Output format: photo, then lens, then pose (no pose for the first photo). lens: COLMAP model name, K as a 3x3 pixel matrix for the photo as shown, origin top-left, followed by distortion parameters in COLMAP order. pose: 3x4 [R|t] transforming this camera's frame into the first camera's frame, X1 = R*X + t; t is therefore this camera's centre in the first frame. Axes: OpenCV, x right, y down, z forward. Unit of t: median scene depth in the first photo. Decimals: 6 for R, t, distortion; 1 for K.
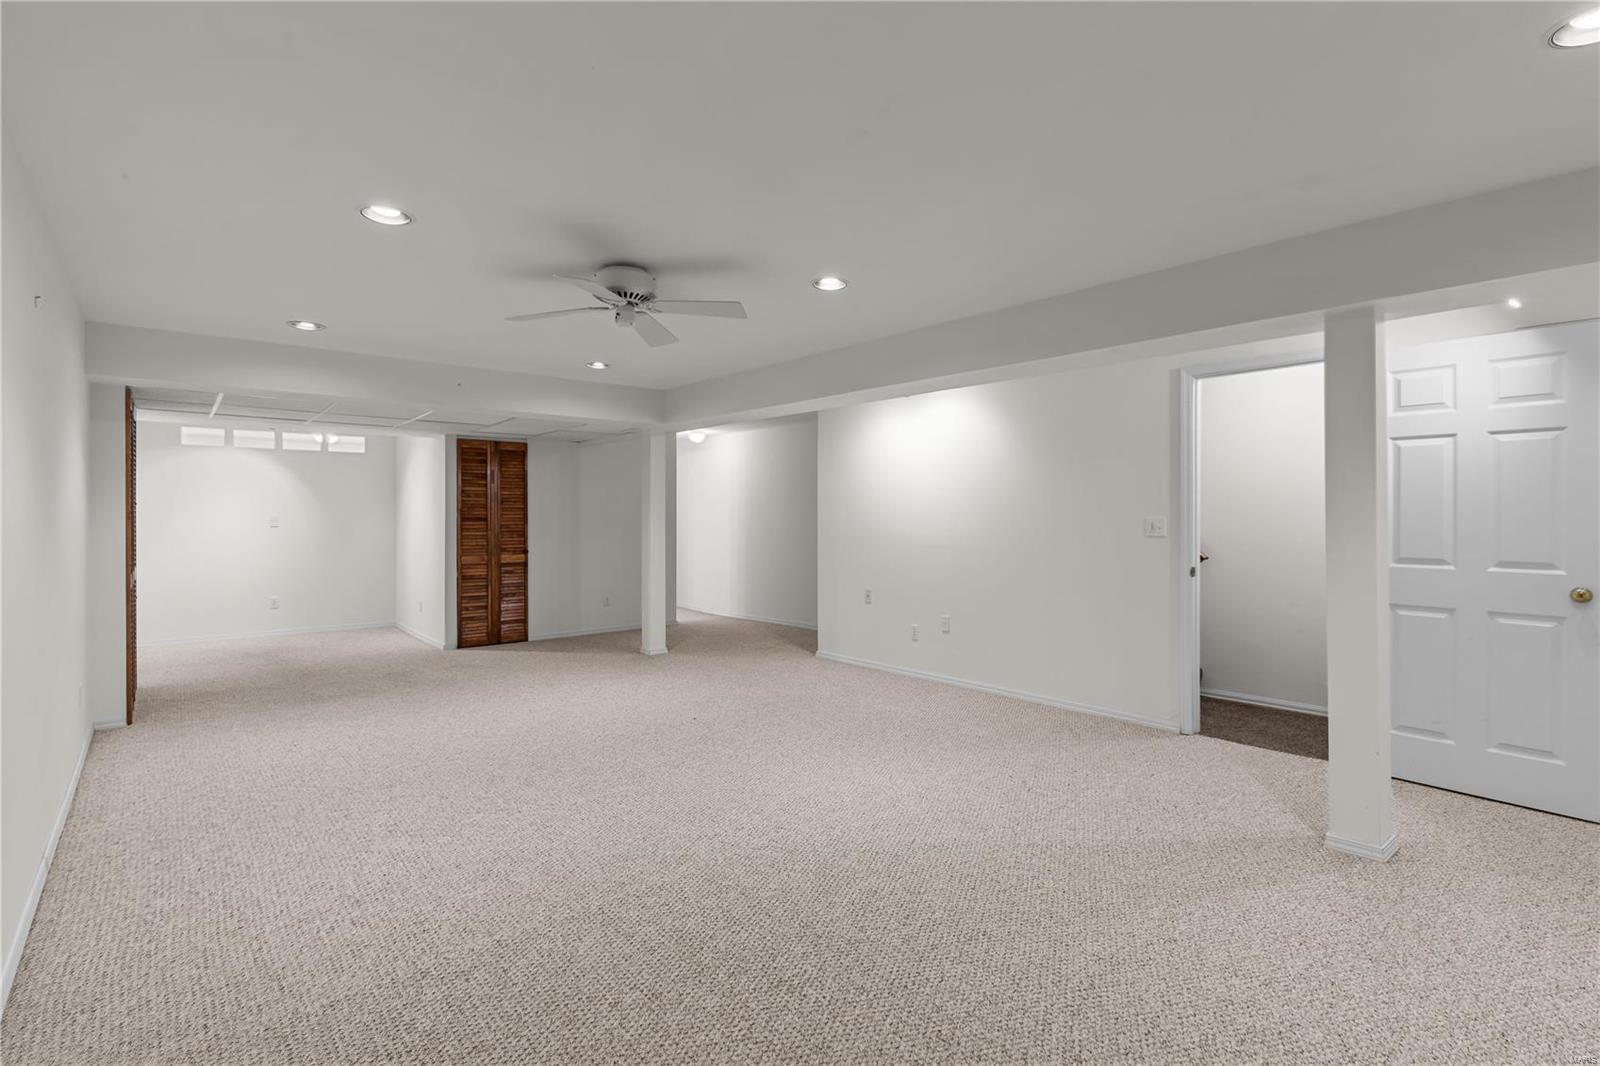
lens RADIAL K [[745.8, 0, 798.6], [0, 745.8, 521.2], [0, 0, 1]] dist [-0.002588, -0.000585]
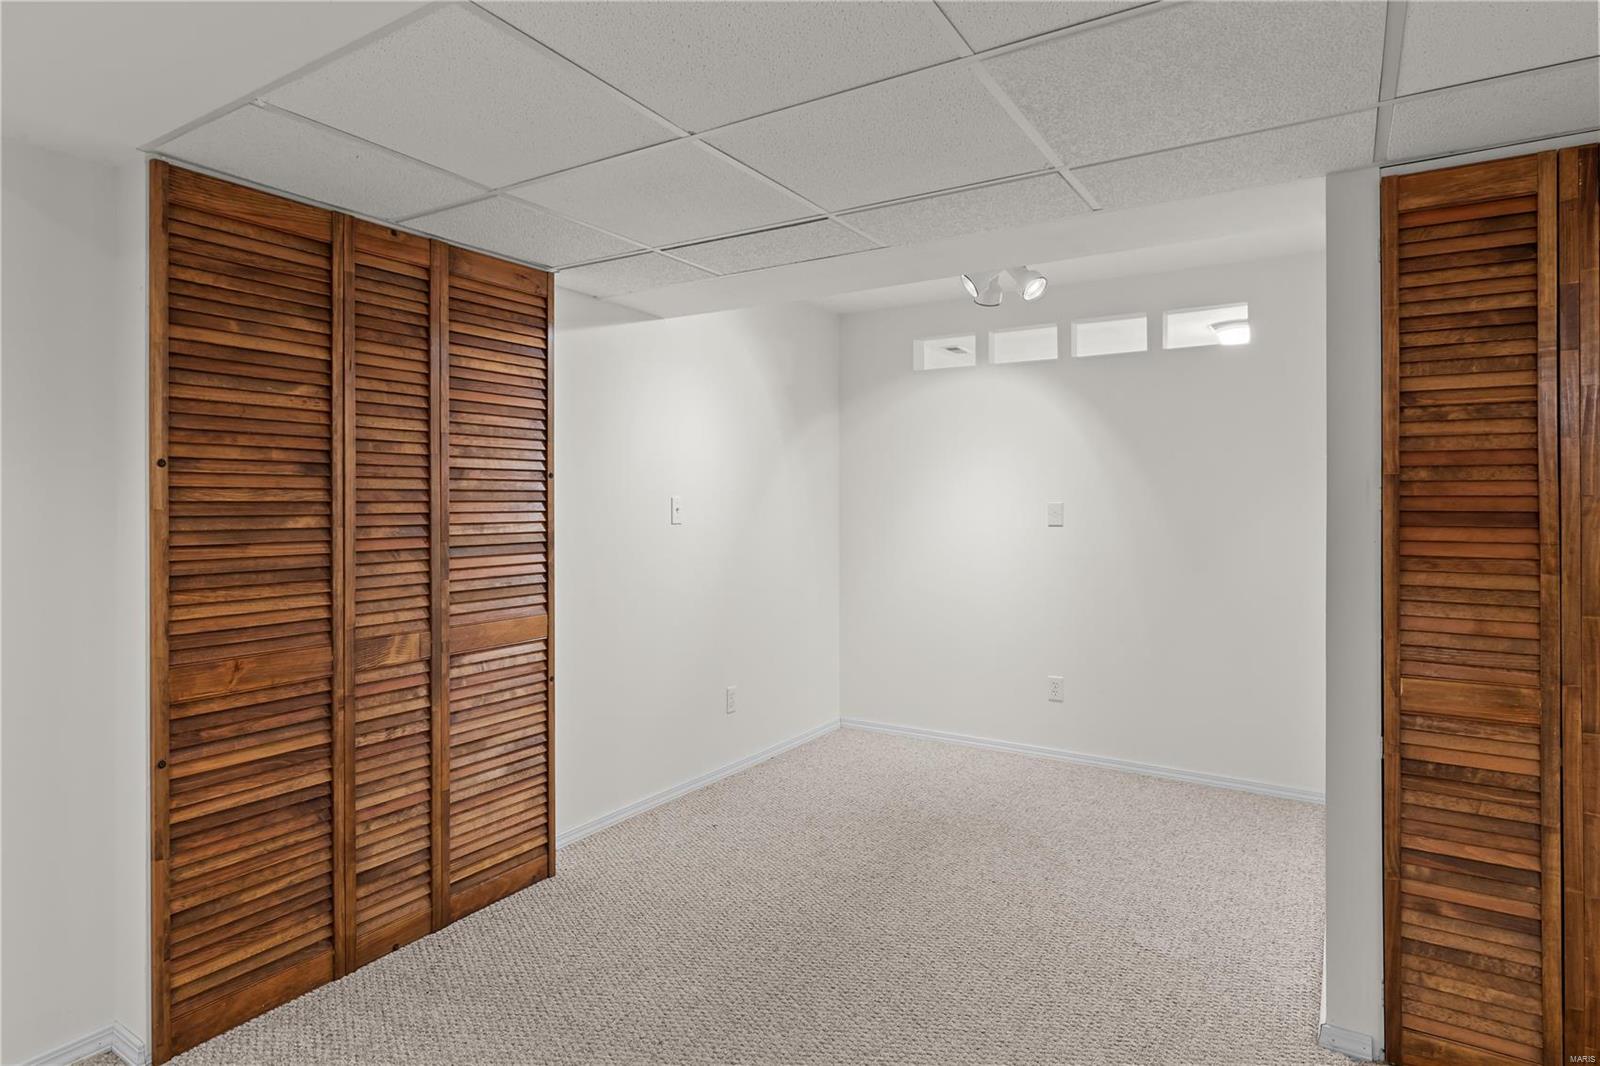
lens RADIAL K [[859.5, 0, 798.6], [0, 859.5, 498.8], [0, 0, 1]] dist [0.000826, 0.000475]
pose [[0.286883, -0.004138, -0.957957, -0.243395], [-0.004125, 0.999976, -0.005555, -0.006183], [0.957957, 0.005545, 0.286859, 0.729368]]
